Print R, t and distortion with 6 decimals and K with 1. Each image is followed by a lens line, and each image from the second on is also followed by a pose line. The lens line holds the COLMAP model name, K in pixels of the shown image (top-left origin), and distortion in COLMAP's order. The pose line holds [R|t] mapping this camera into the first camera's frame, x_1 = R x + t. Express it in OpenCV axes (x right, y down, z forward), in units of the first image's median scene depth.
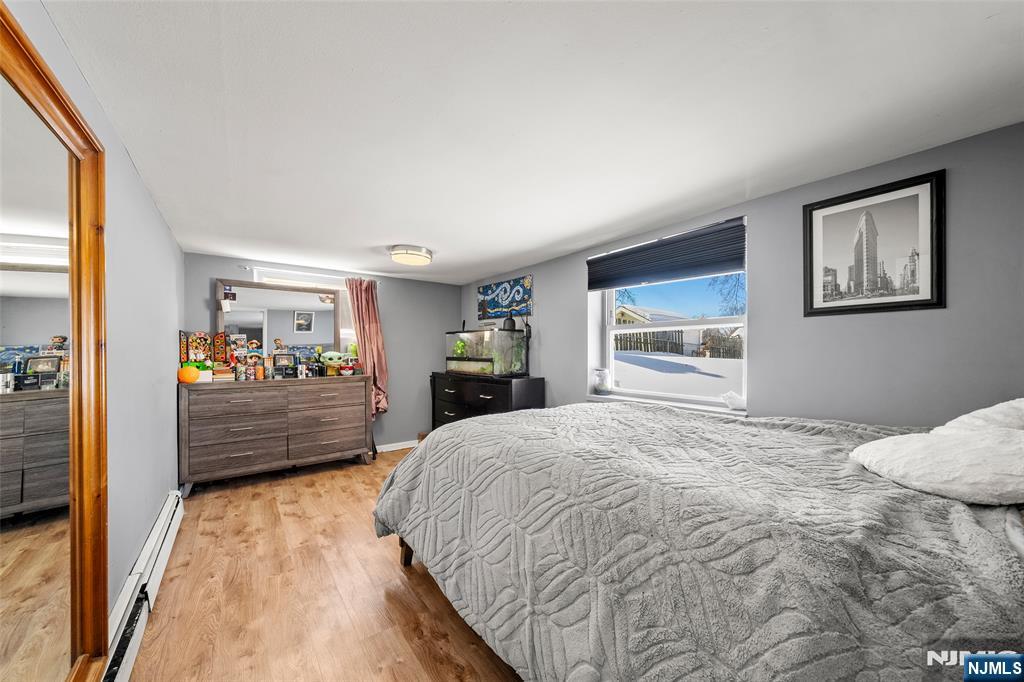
lens RADIAL K [[357.5, 0, 509.5], [0, 357.5, 350.2], [0, 0, 1]] dist [-0.006642, -0.000027]
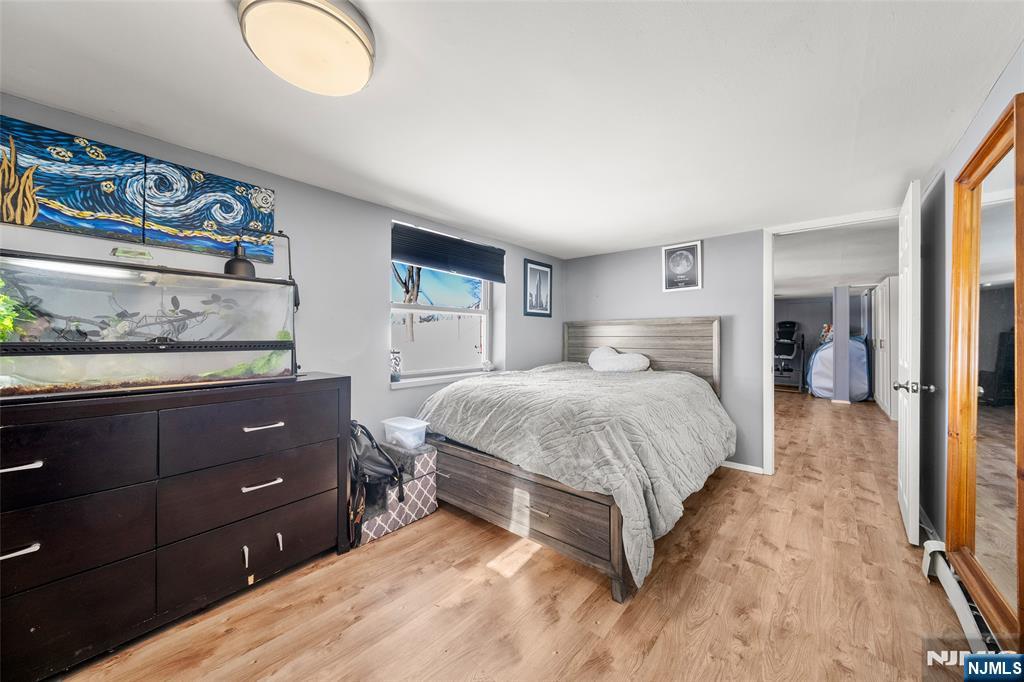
lens RADIAL K [[357.5, 0, 510.2], [0, 357.5, 337.6], [0, 0, 1]] dist [-0.006642, -0.000027]
pose [[-0.192283, 0.009980, 0.981289, -0.535093], [0.003374, 0.999949, -0.009508, 0.021544], [-0.981334, 0.001482, -0.192307, 0.733384]]
